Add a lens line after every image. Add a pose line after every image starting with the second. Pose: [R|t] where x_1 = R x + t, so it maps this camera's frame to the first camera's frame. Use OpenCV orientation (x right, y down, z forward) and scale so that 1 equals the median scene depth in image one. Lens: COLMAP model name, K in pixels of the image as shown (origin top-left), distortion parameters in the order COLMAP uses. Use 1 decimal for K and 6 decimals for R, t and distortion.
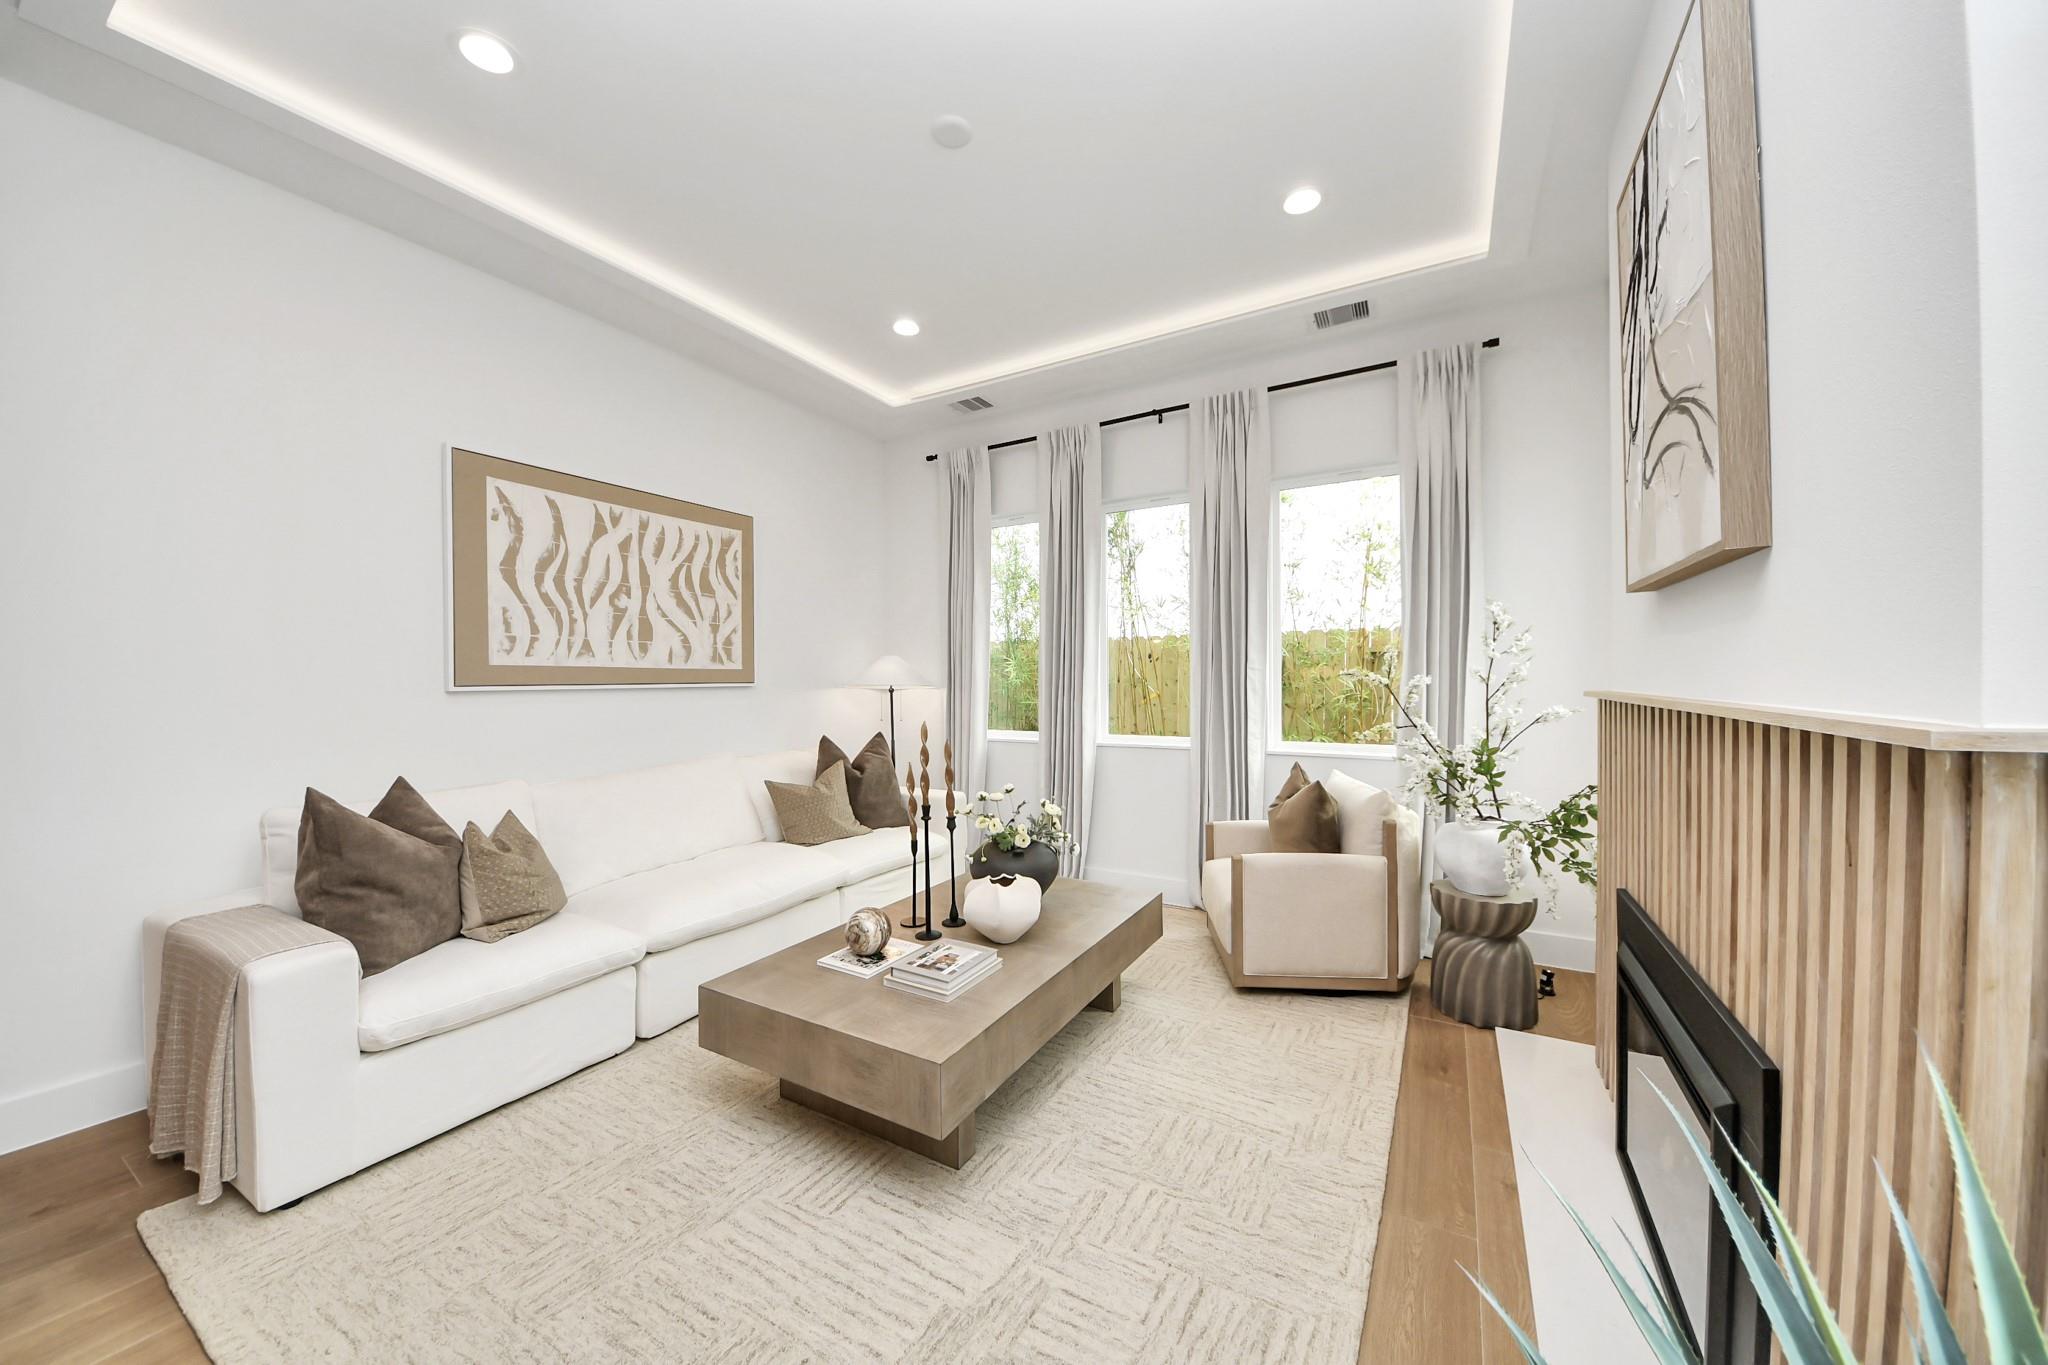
lens RADIAL K [[702.9, 0, 1025.0], [0, 702.9, 685.6], [0, 0, 1]] dist [0.018079, -0.011199]
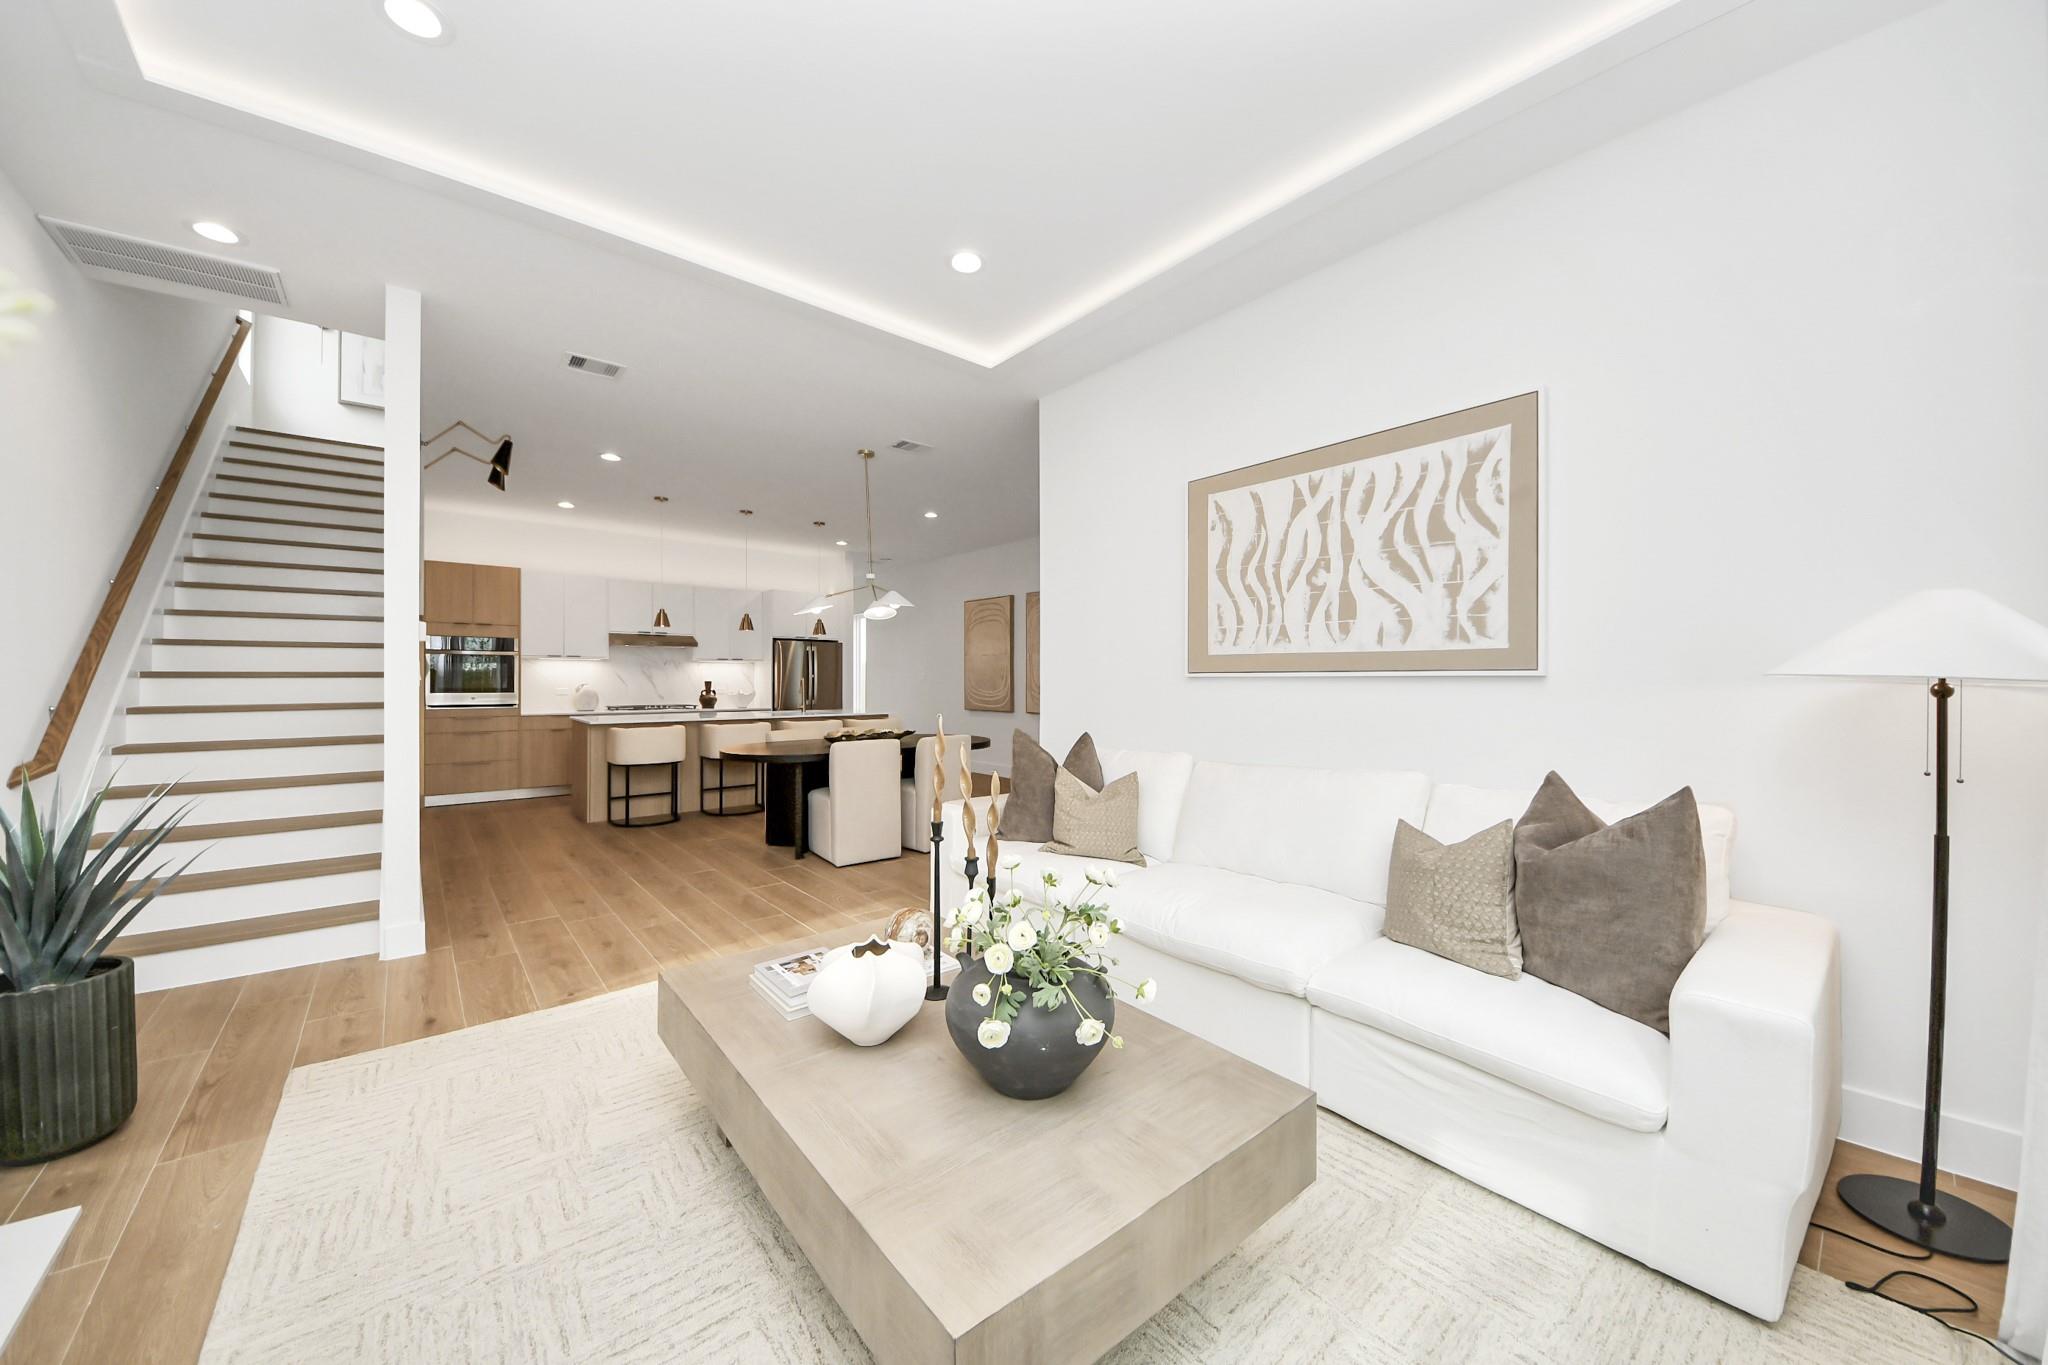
lens RADIAL K [[709.9, 0, 1009.7], [0, 709.9, 679.8], [0, 0, 1]] dist [0.031297, -0.021775]
pose [[-0.338651, 0.005315, -0.940897, 0.405941], [-0.007286, 0.999939, 0.008271, 0.003720], [0.940884, 0.009656, -0.338591, 0.948873]]
